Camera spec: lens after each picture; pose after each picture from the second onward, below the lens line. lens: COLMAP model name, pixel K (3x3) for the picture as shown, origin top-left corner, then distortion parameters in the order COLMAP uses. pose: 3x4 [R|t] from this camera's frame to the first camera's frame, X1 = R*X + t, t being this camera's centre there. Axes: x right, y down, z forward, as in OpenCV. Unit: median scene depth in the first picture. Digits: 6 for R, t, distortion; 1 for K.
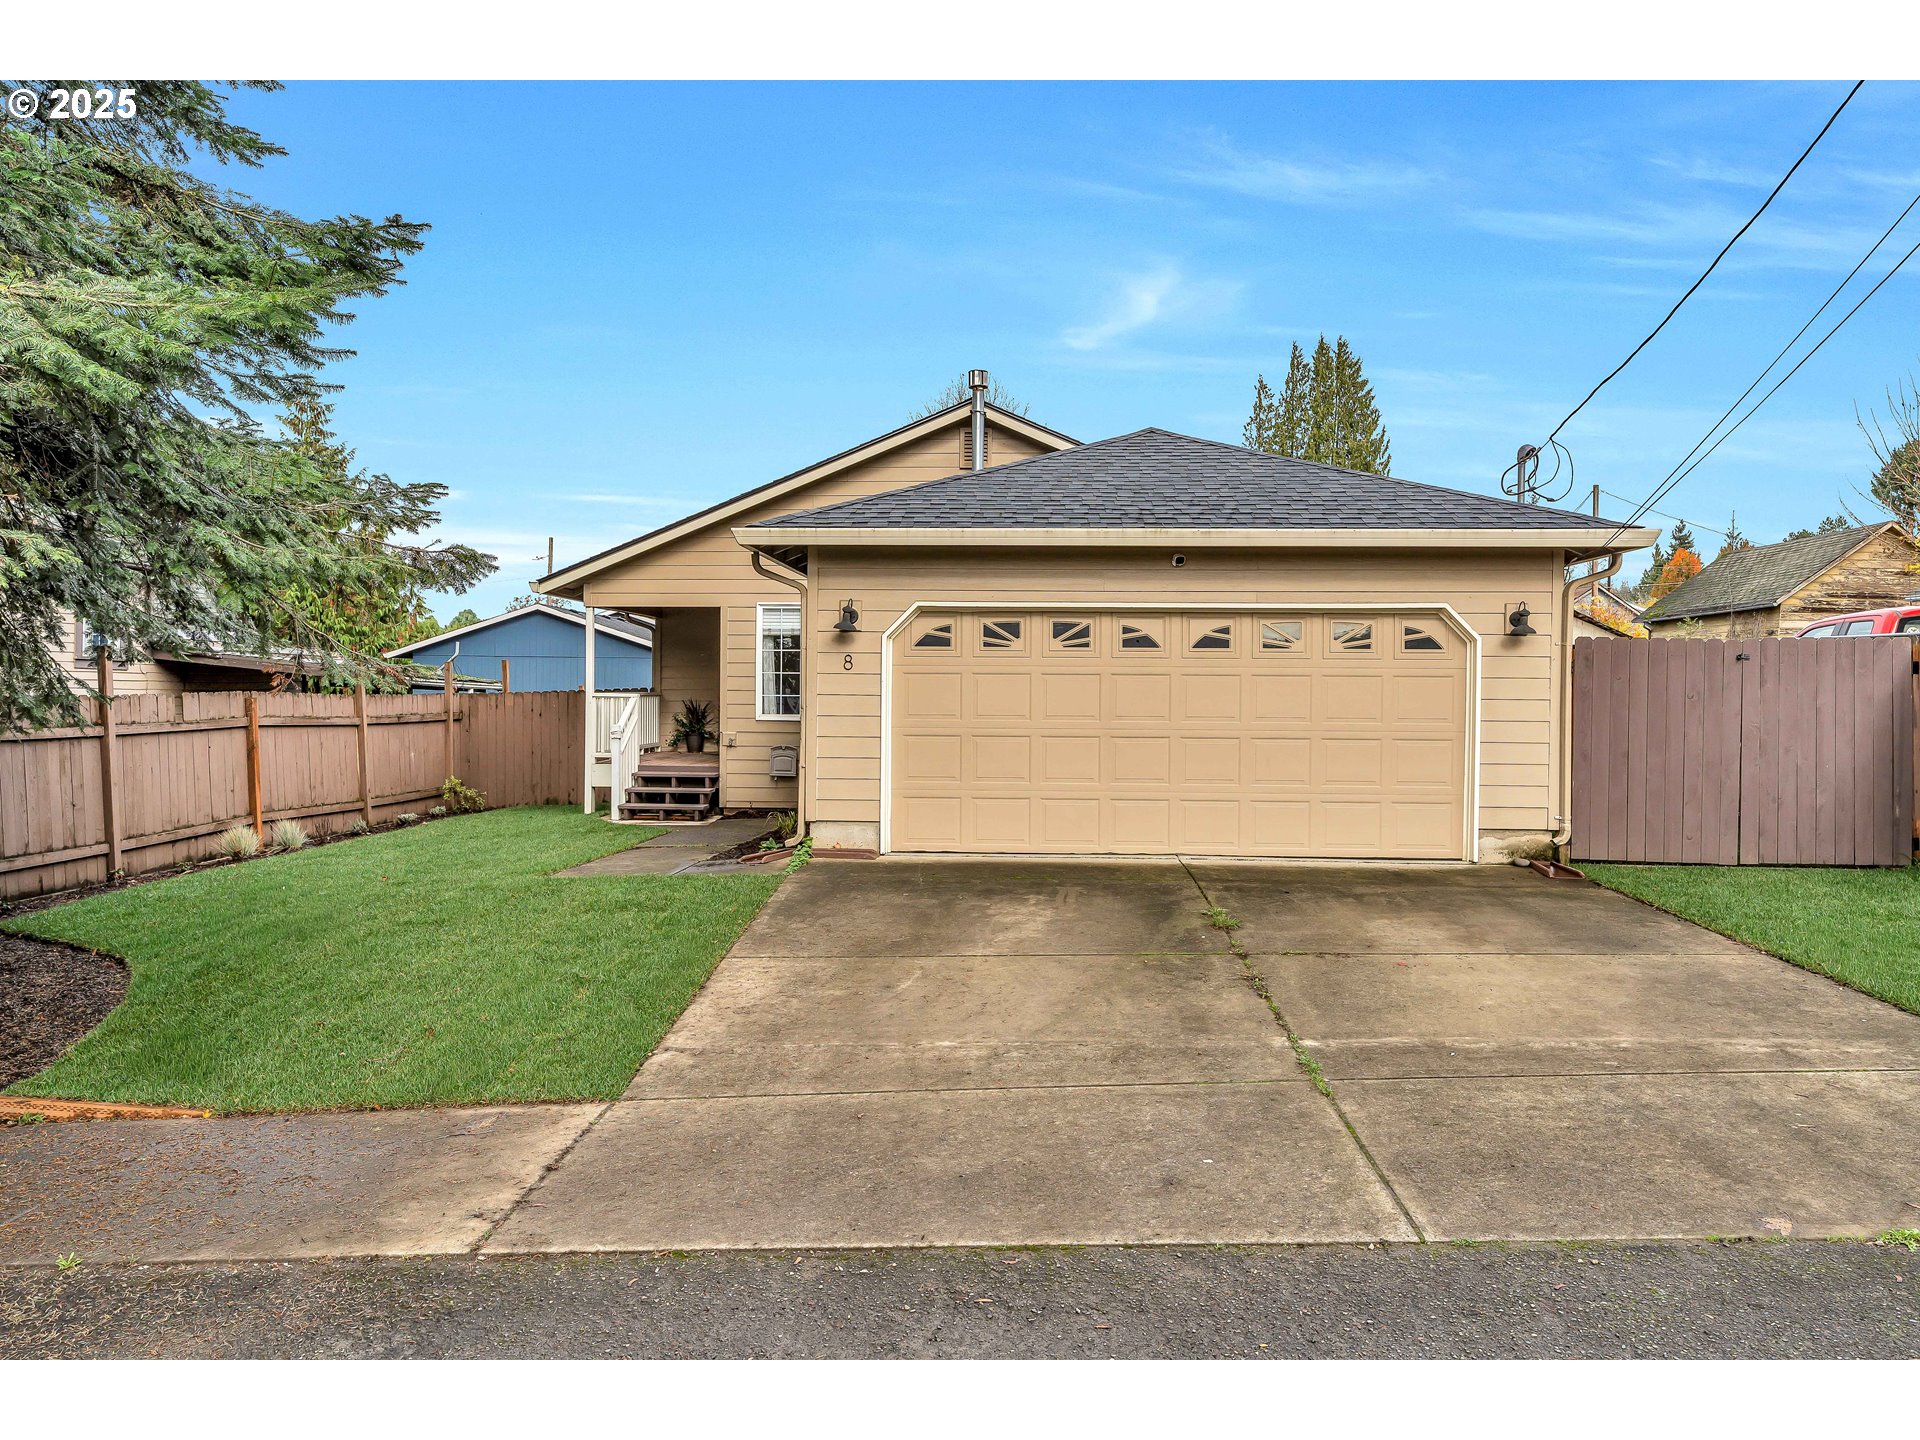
lens RADIAL K [[1221.8, 0, 961.8], [0, 1221.8, 715.0], [0, 0, 1]] dist [-0.002892, -0.000450]
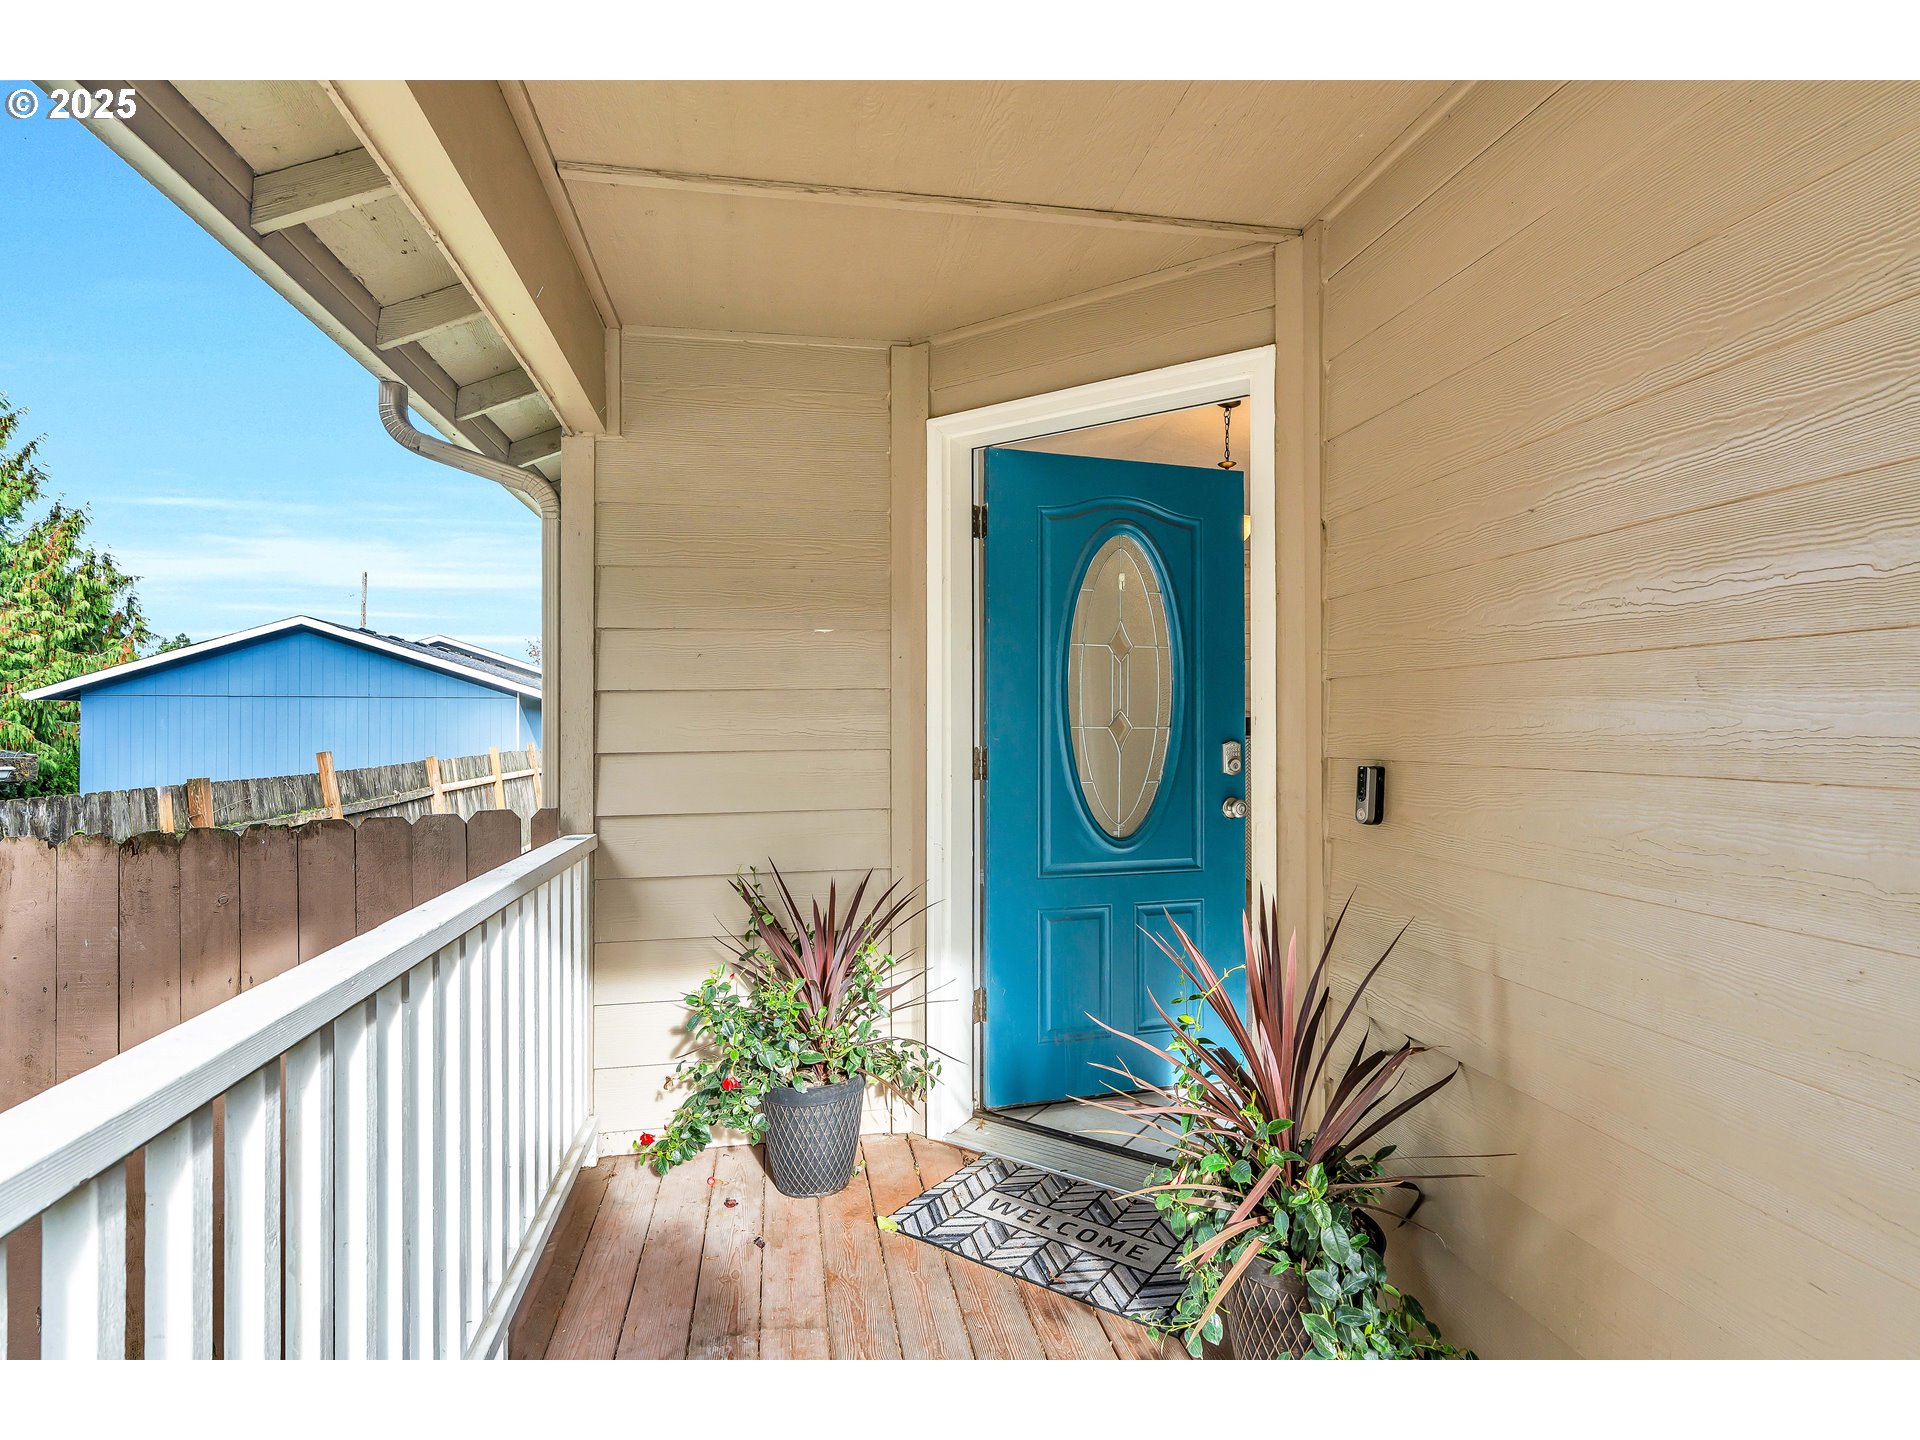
lens RADIAL K [[984.6, 0, 970.0], [0, 984.6, 719.6], [0, 0, 1]] dist [-0.000454, 0.000591]
pose [[0.977588, -0.011006, 0.210241, -0.094198], [0.017241, 0.999464, -0.027847, -0.012115], [-0.209821, 0.030847, 0.977253, 0.361154]]
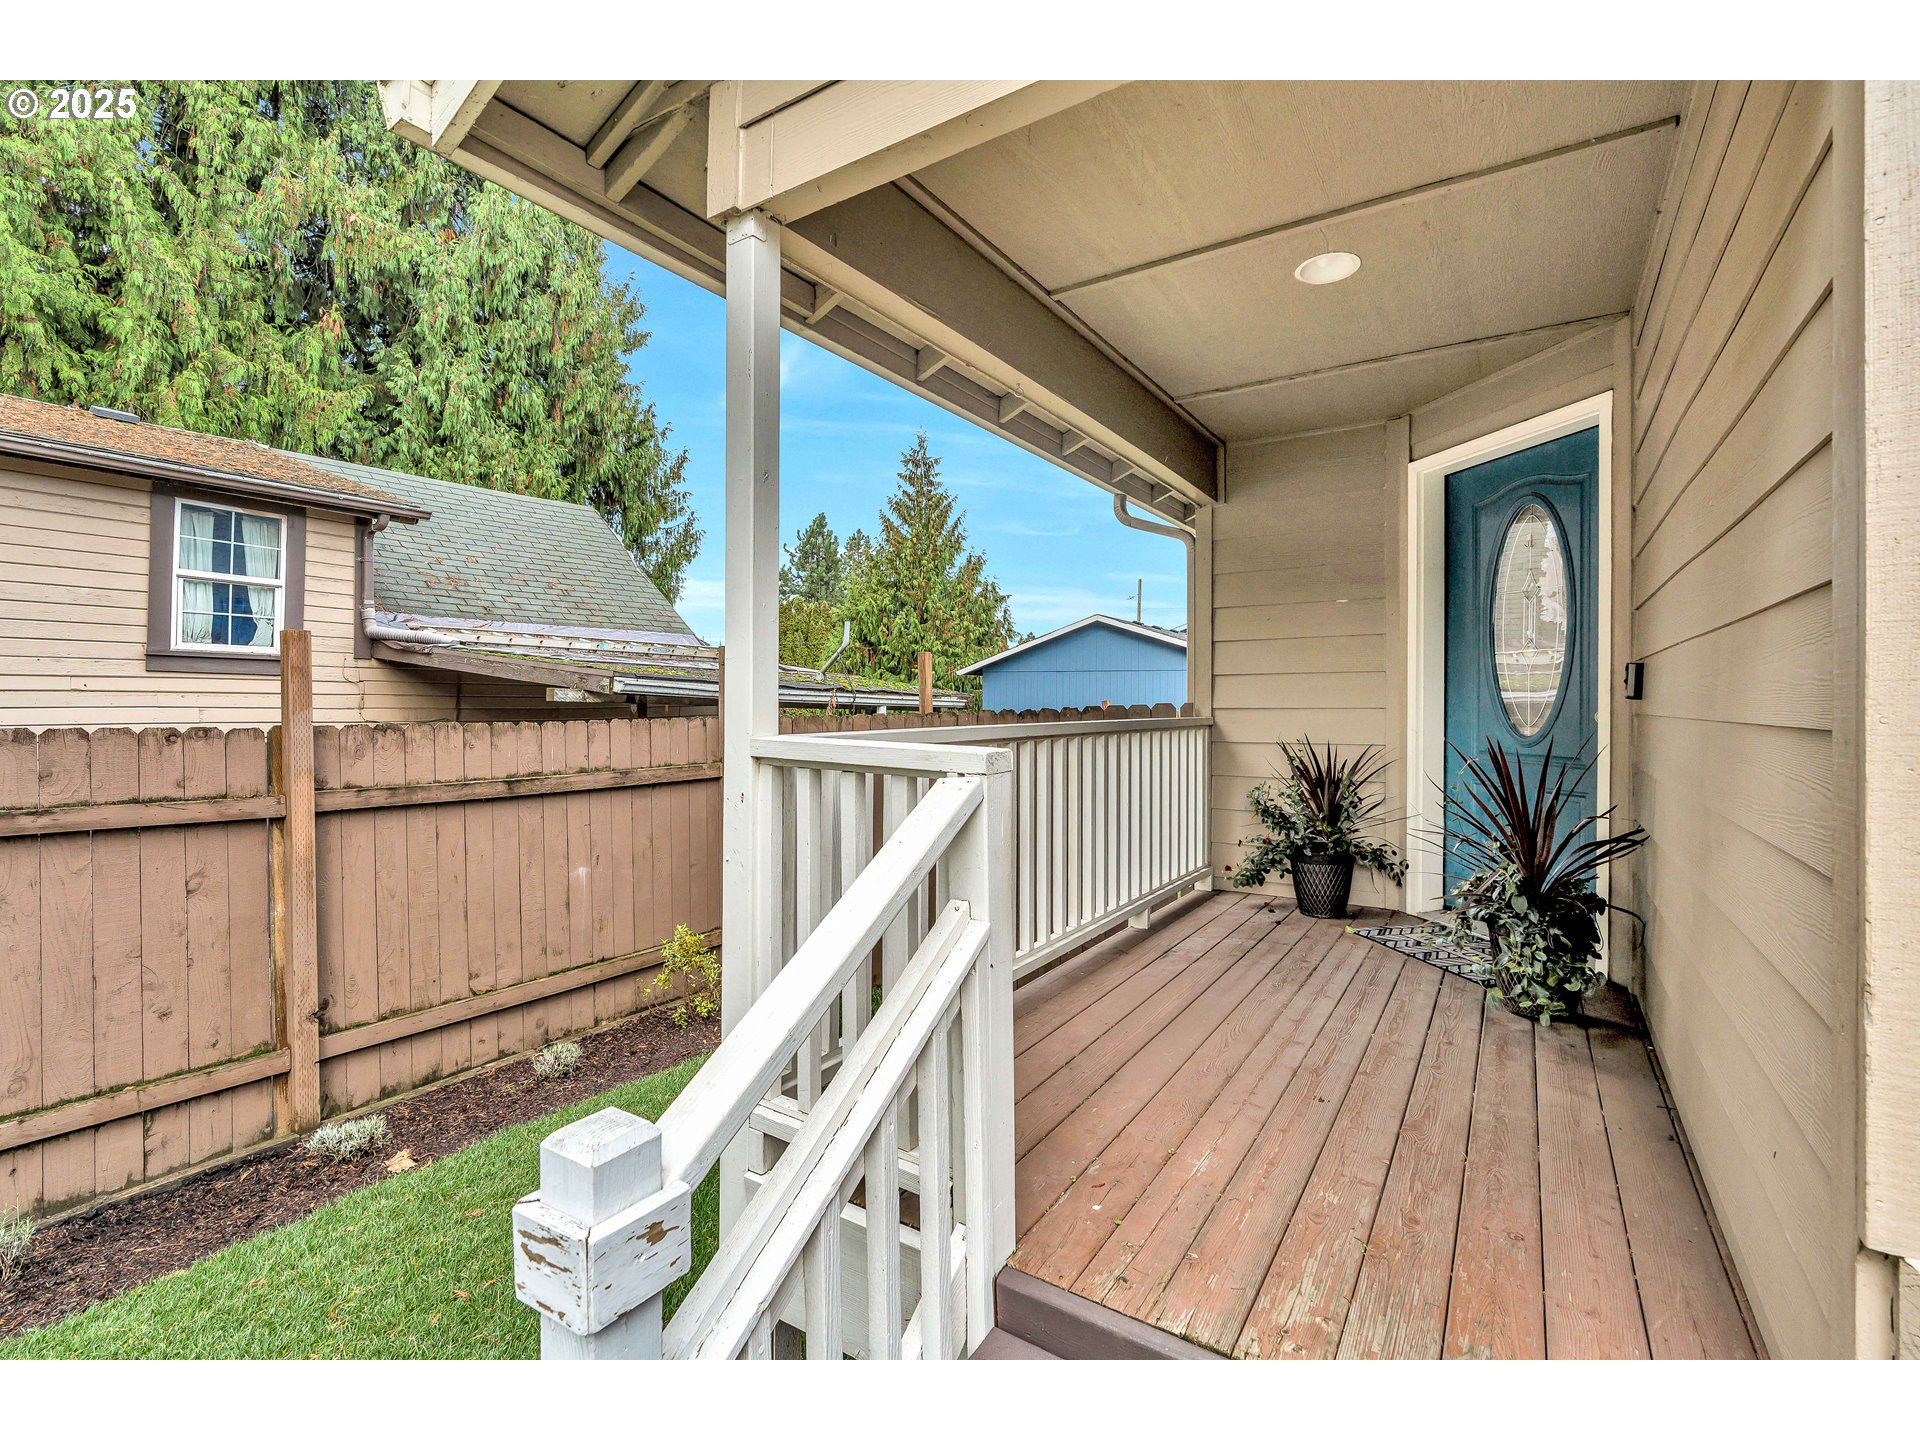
lens RADIAL K [[871.9, 0, 968.8], [0, 871.9, 714.4], [0, 0, 1]] dist [-0.001693, -0.000216]
pose [[0.861241, 0.000036, -0.508197, -0.077978], [-0.004131, 0.999967, -0.006930, -0.007015], [0.508180, 0.008068, 0.861213, 0.325848]]
